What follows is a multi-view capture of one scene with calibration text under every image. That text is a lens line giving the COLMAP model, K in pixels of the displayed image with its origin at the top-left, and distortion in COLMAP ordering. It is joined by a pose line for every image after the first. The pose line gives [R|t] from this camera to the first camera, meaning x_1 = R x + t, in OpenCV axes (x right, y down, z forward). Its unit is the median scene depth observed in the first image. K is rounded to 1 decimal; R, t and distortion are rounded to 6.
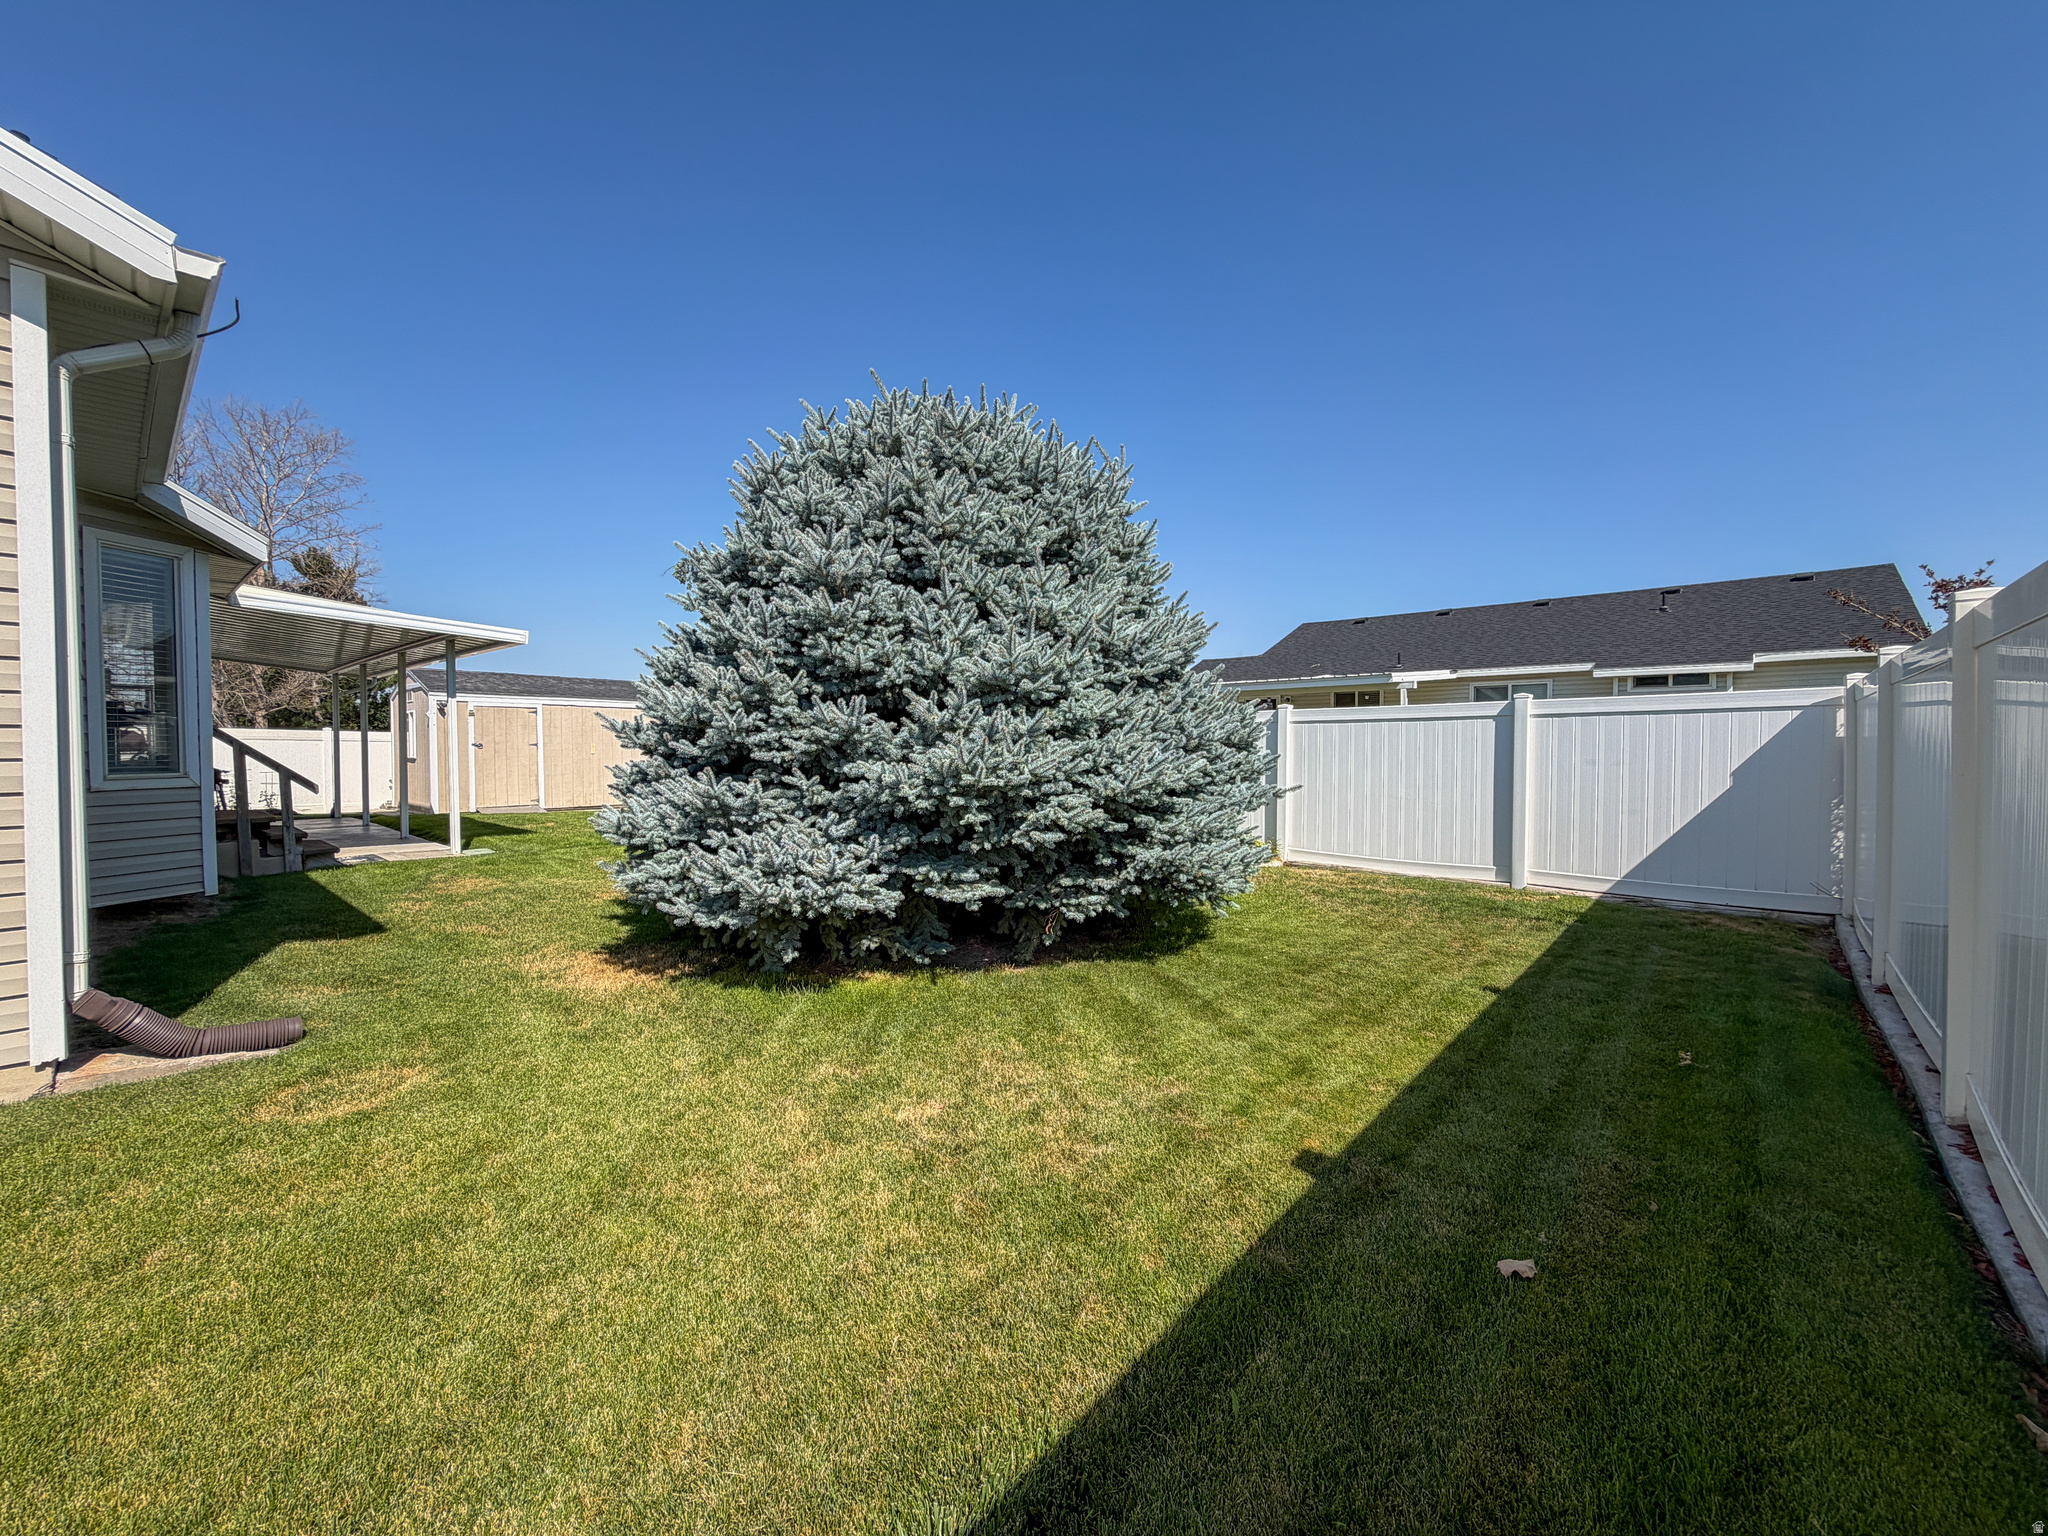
lens RADIAL K [[819.8, 0, 1021.0], [0, 819.8, 774.8], [0, 0, 1]] dist [0.003869, -0.000122]
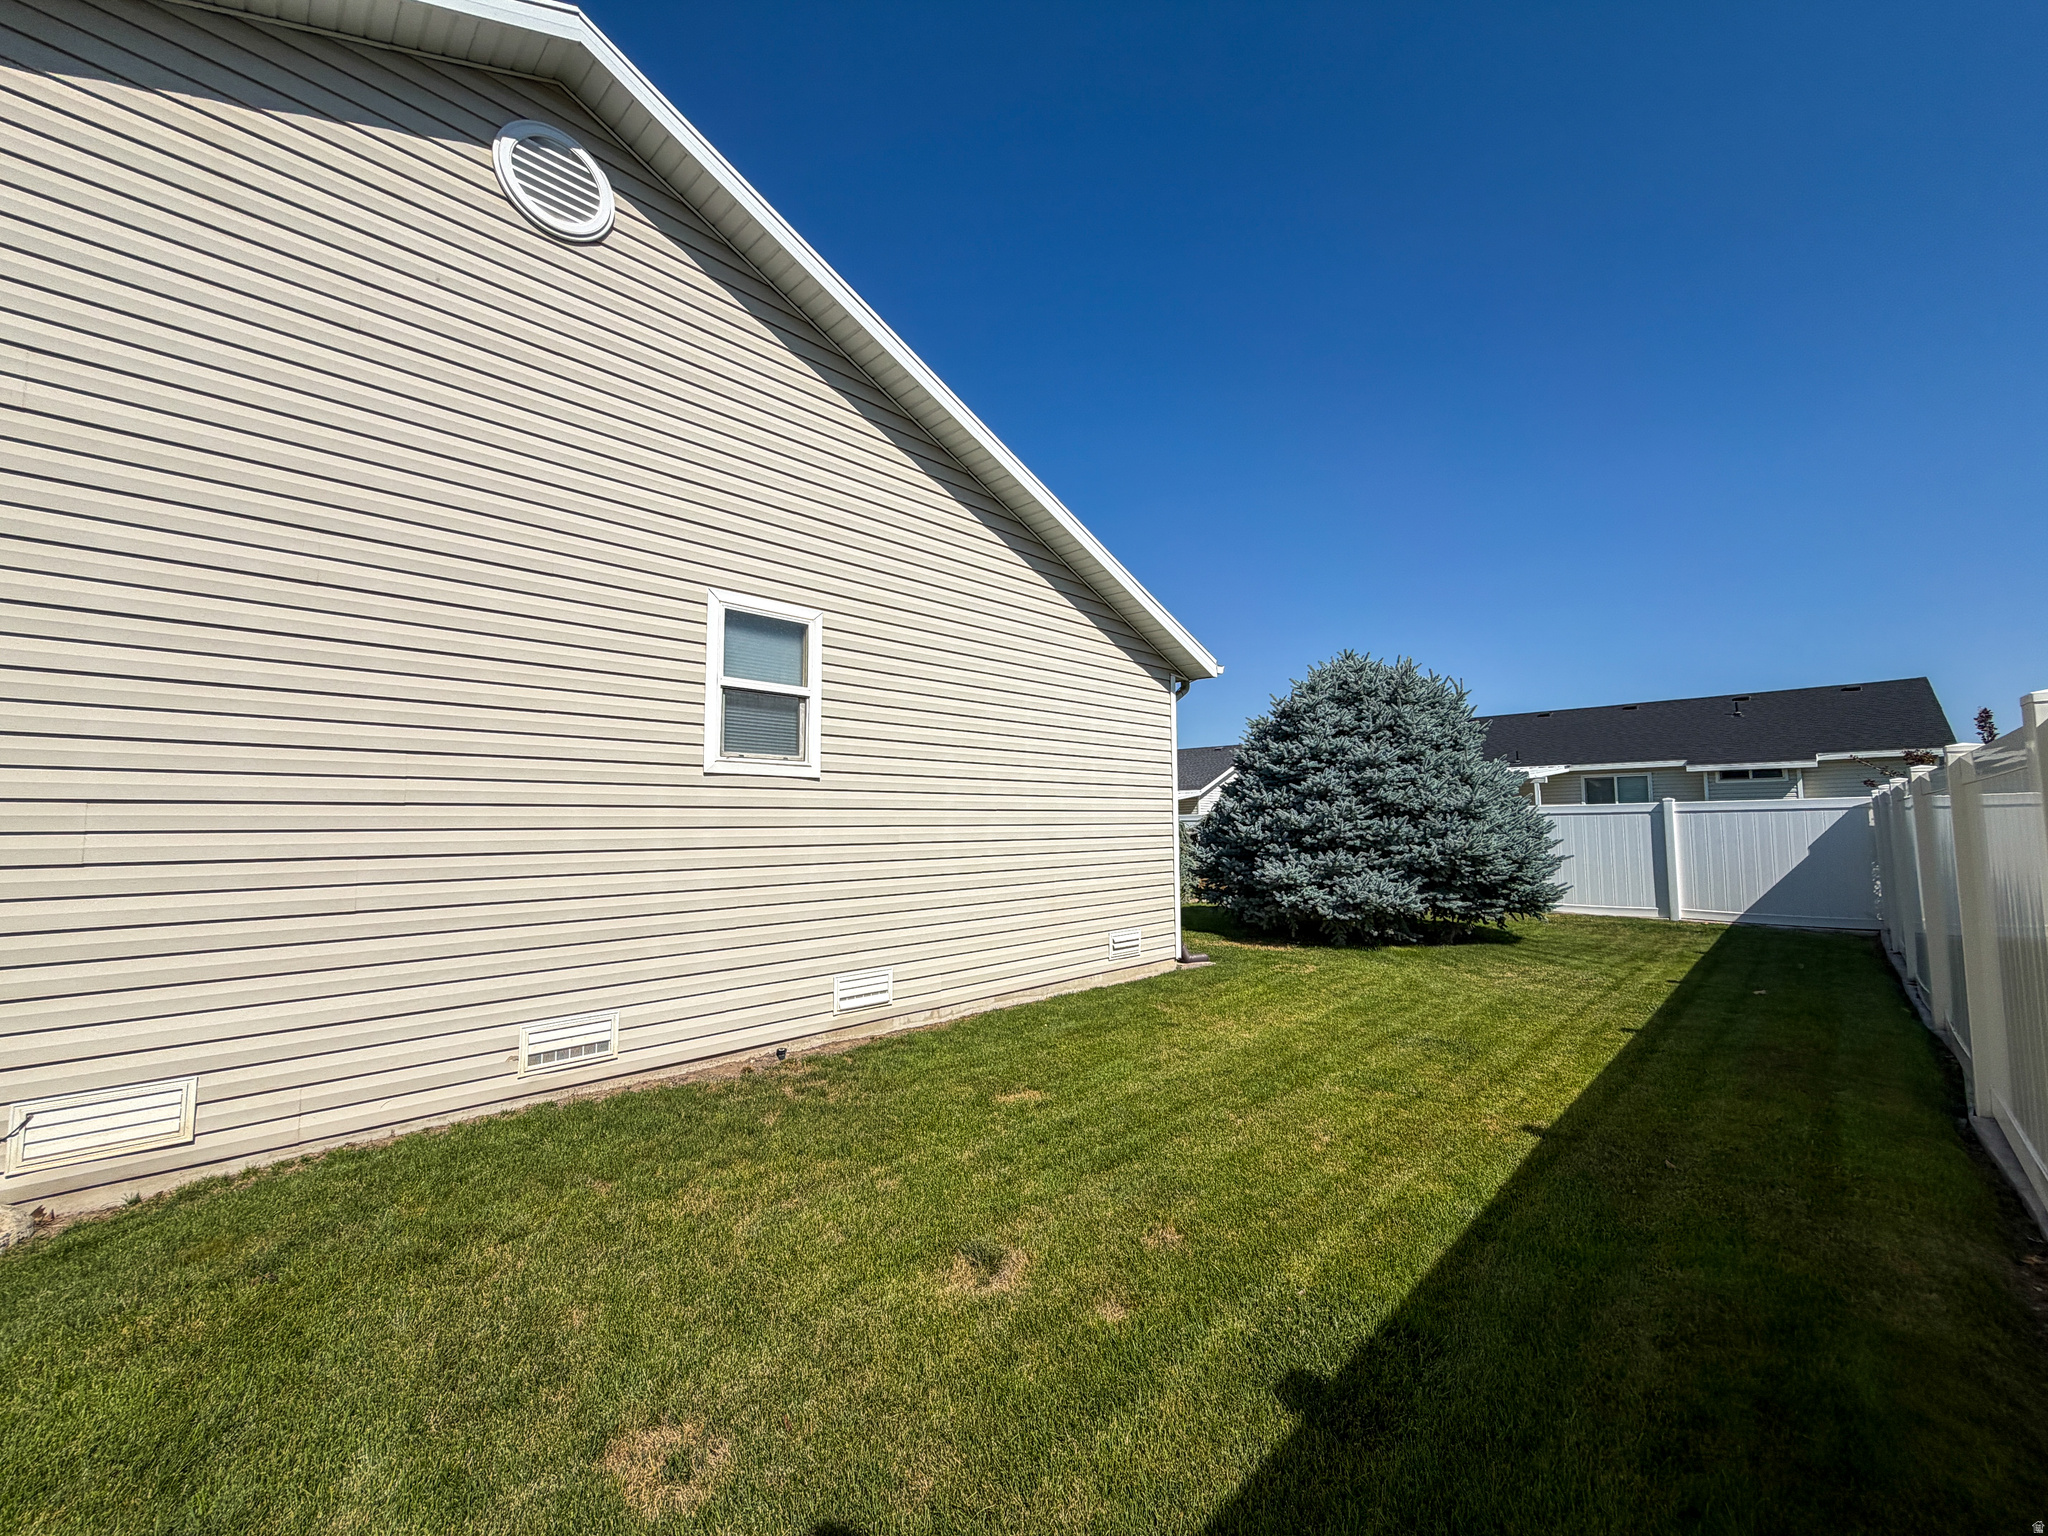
lens RADIAL K [[819.8, 0, 1027.9], [0, 819.8, 775.3], [0, 0, 1]] dist [0.003869, -0.000122]
pose [[0.999054, -0.011218, -0.042023, -0.709917], [0.007201, 0.995494, -0.094546, -0.000841], [0.042894, 0.094154, 0.994633, -0.814073]]
